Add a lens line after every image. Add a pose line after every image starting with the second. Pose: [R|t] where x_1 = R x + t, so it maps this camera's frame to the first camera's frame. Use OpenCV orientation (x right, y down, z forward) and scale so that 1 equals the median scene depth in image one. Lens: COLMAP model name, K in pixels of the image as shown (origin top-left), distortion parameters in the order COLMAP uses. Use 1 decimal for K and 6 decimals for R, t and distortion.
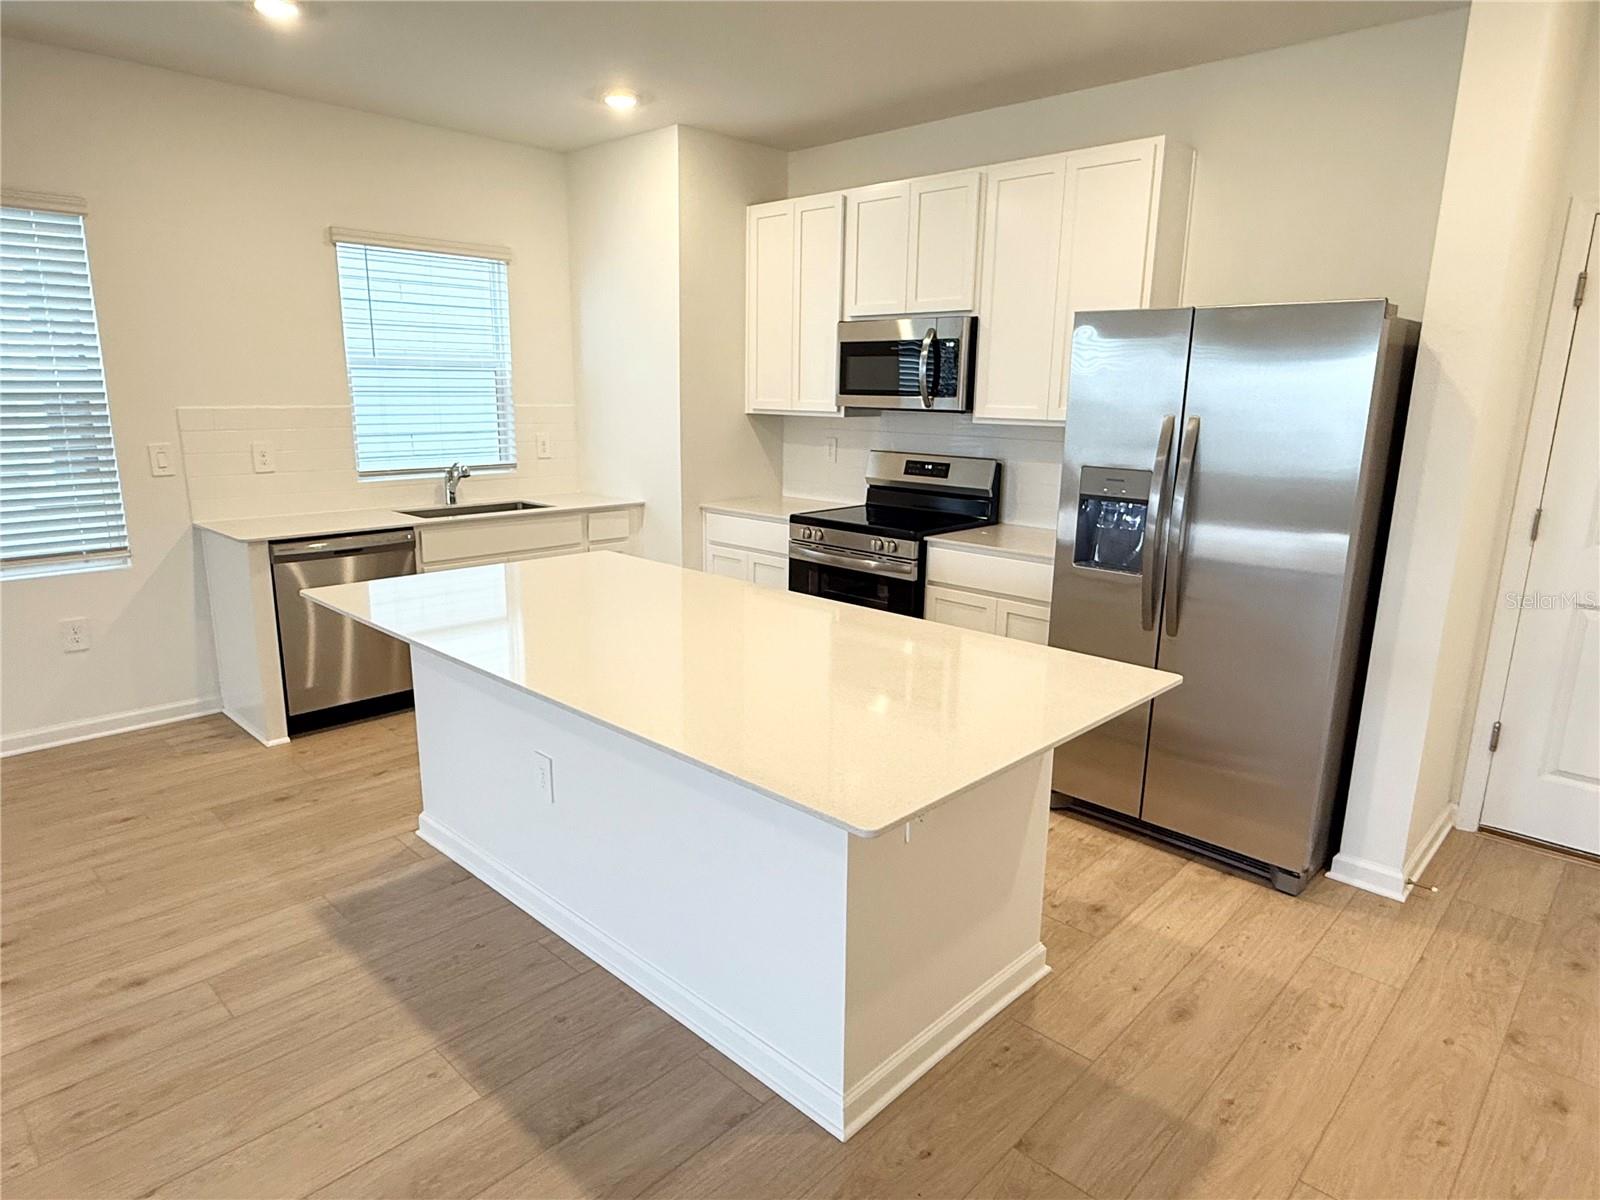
lens RADIAL K [[957.0, 0, 793.4], [0, 957.0, 604.3], [0, 0, 1]] dist [0.000278, 0.000922]
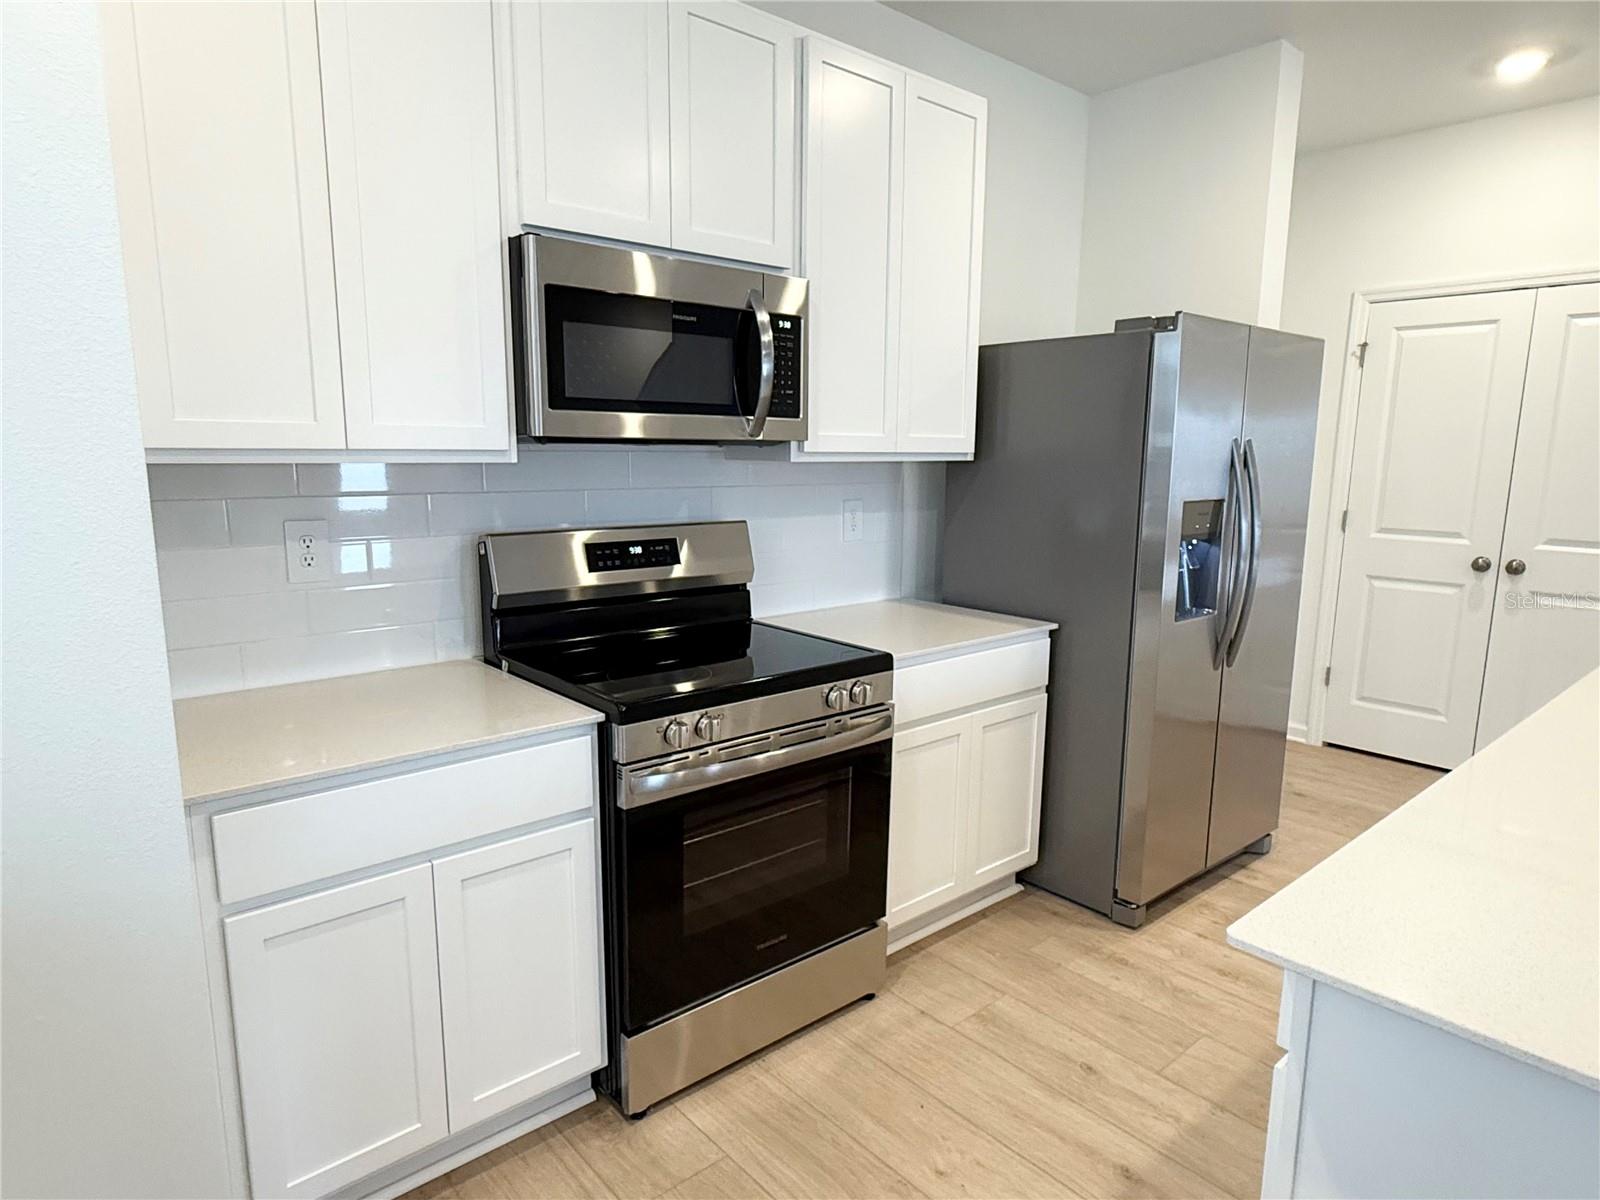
lens RADIAL K [[946.2, 0, 785.0], [0, 946.2, 609.4], [0, 0, 1]] dist [-0.019113, 0.003871]
pose [[0.089300, -0.182615, 0.979121, -0.409766], [0.217246, 0.962950, 0.159786, -0.197119], [-0.972024, 0.198441, 0.125664, 0.956298]]
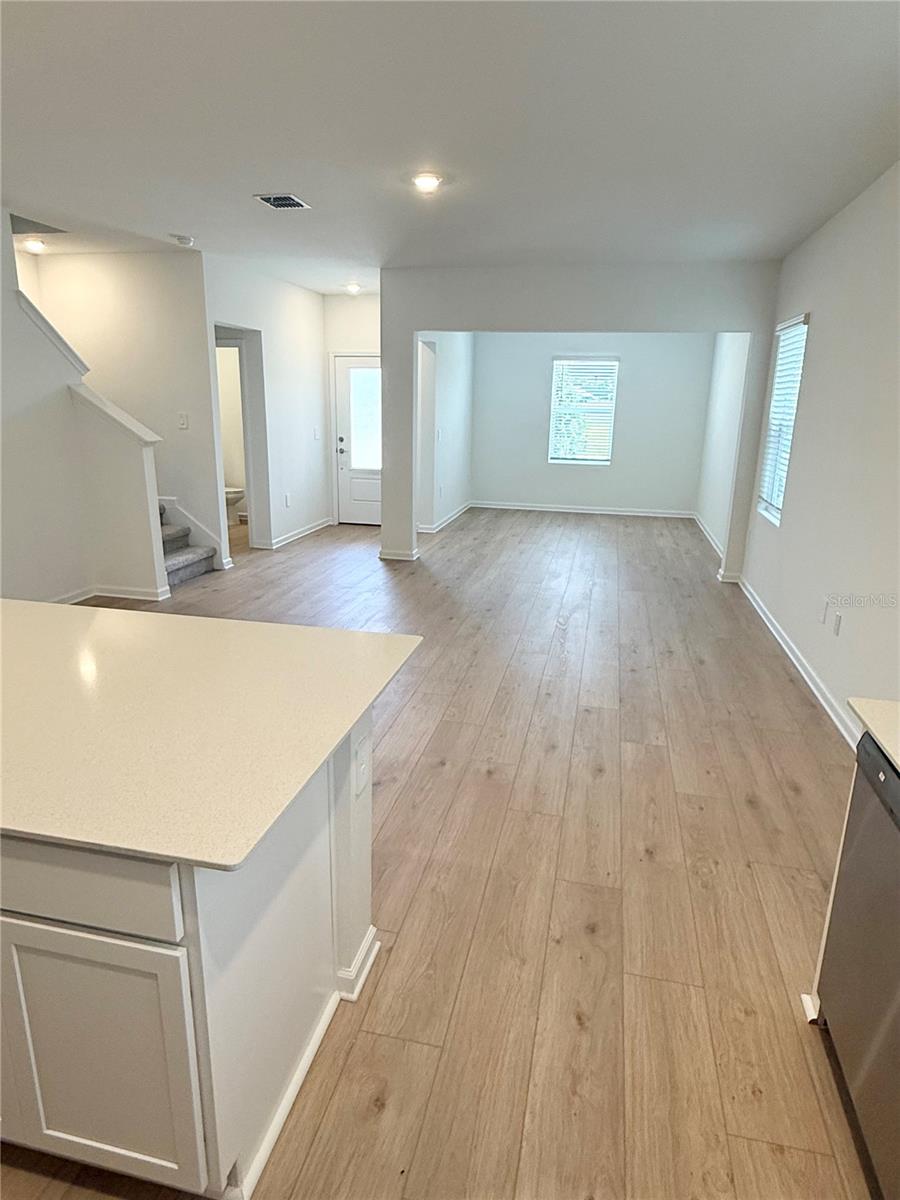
lens RADIAL K [[709.6, 0, 450.0], [0, 709.6, 600.0], [0, 0, 1]] dist [-0.019113, 0.003871]
pose [[-0.854427, 0.112796, -0.507181, -0.122921], [-0.144962, 0.885635, 0.441176, -0.260175], [0.498940, 0.450474, -0.740359, 1.070195]]
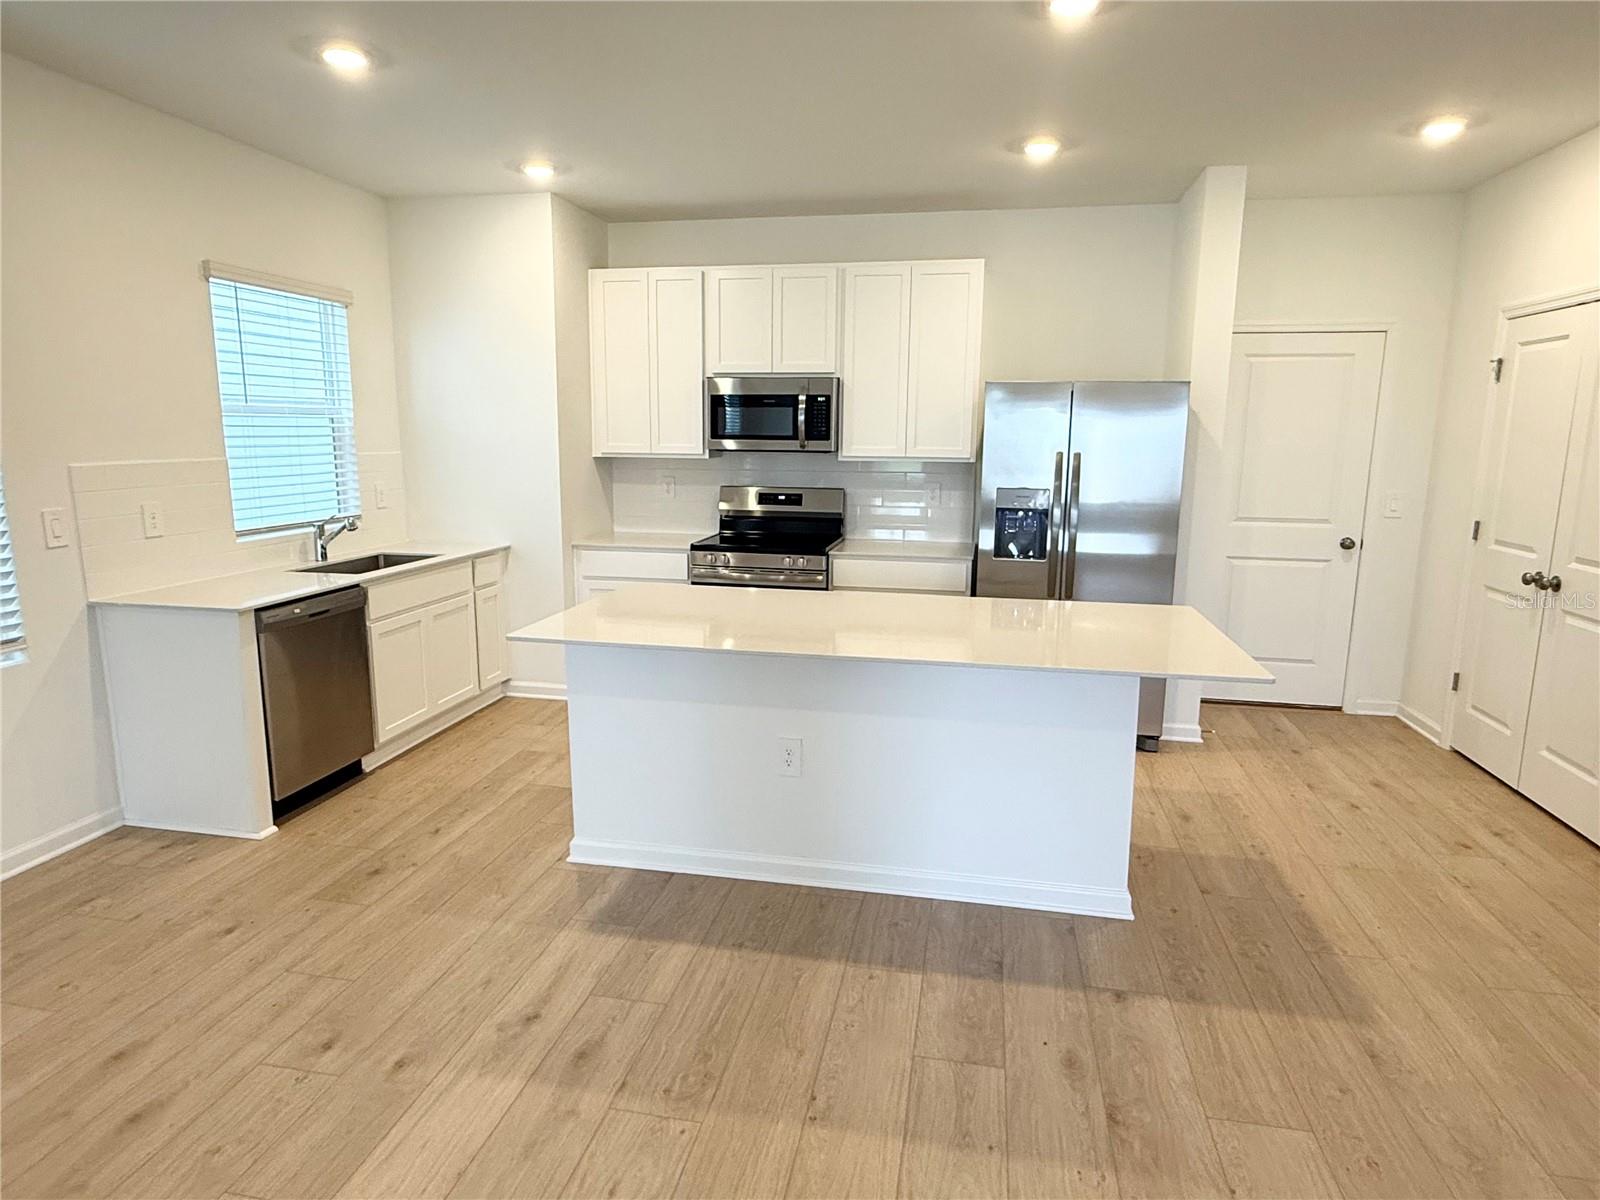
lens RADIAL K [[957.0, 0, 793.4], [0, 957.0, 604.3], [0, 0, 1]] dist [0.000278, 0.000922]
pose [[0.842788, -0.103304, 0.528239, -0.555755], [0.123296, 0.992366, -0.002644, -0.004808], [-0.523934, 0.067359, 0.849092, -0.030054]]
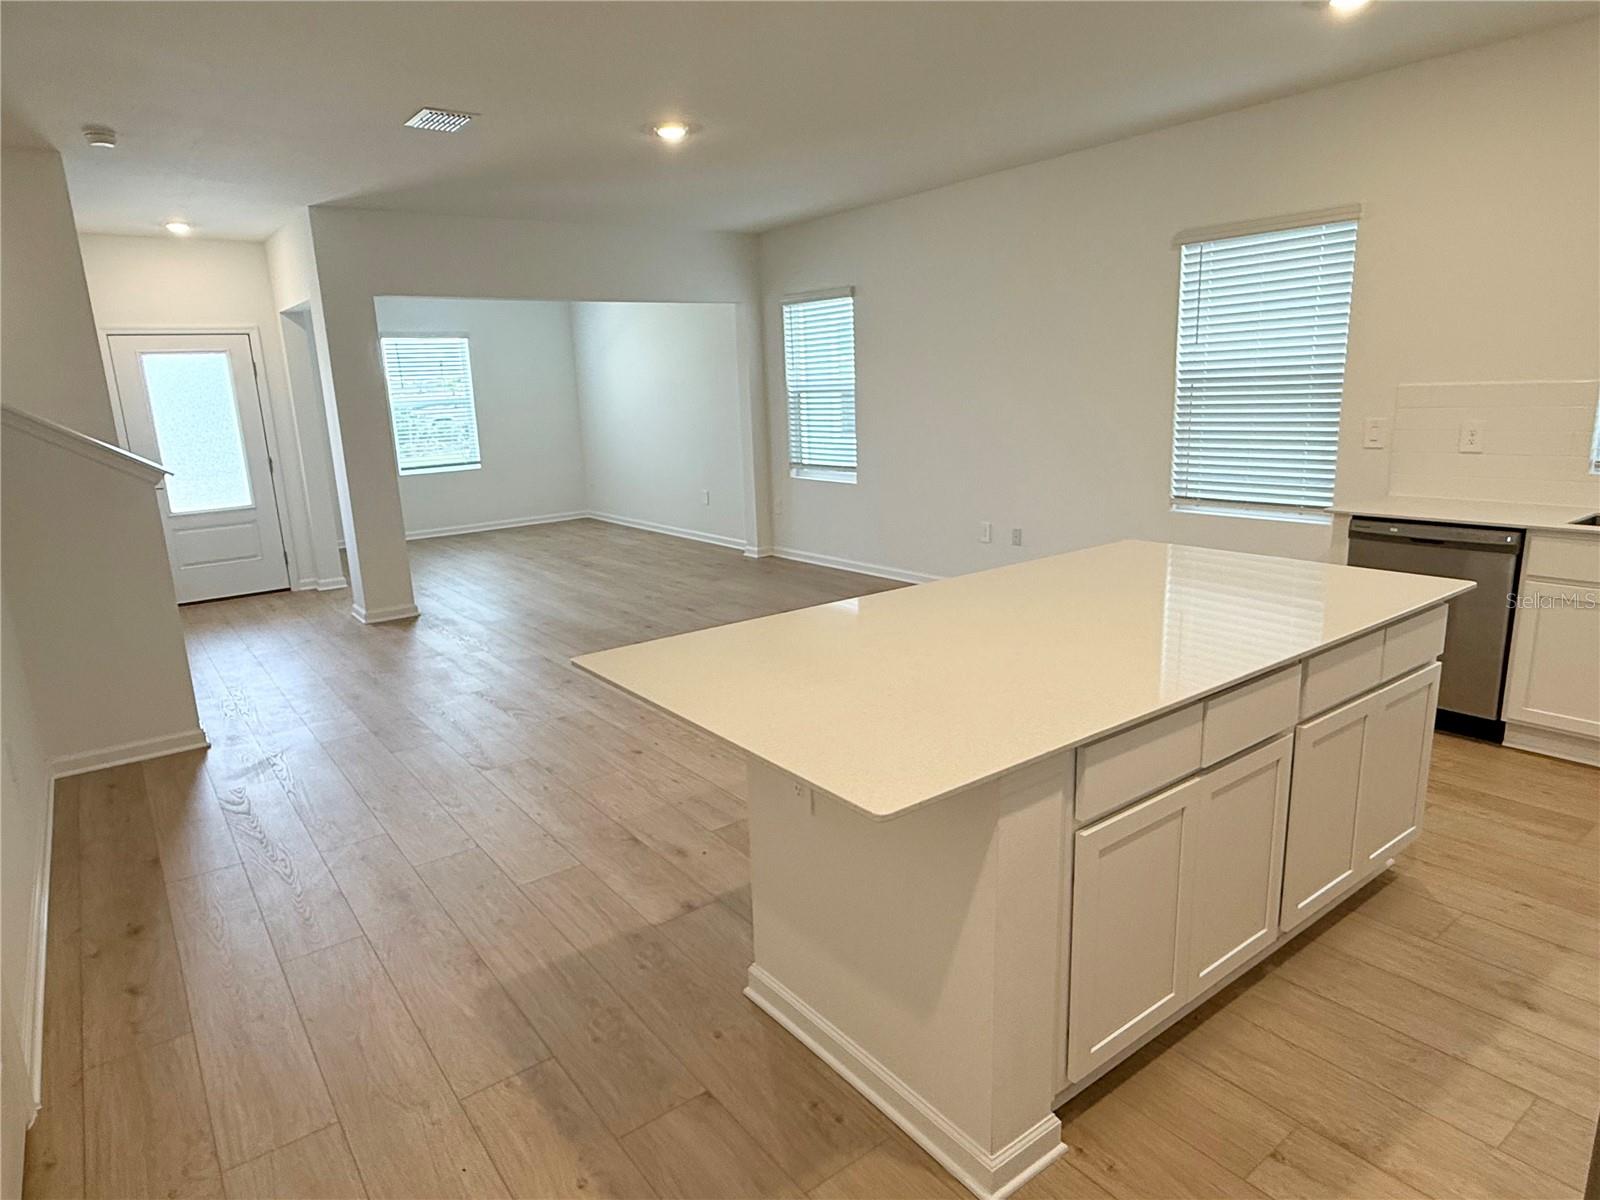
lens RADIAL K [[946.2, 0, 785.0], [0, 946.2, 609.4], [0, 0, 1]] dist [-0.019113, 0.003871]
pose [[-0.172230, 0.223539, -0.959358, 0.520101], [-0.181642, 0.950003, 0.253969, -0.108145], [0.968165, 0.218001, -0.123014, 0.514672]]
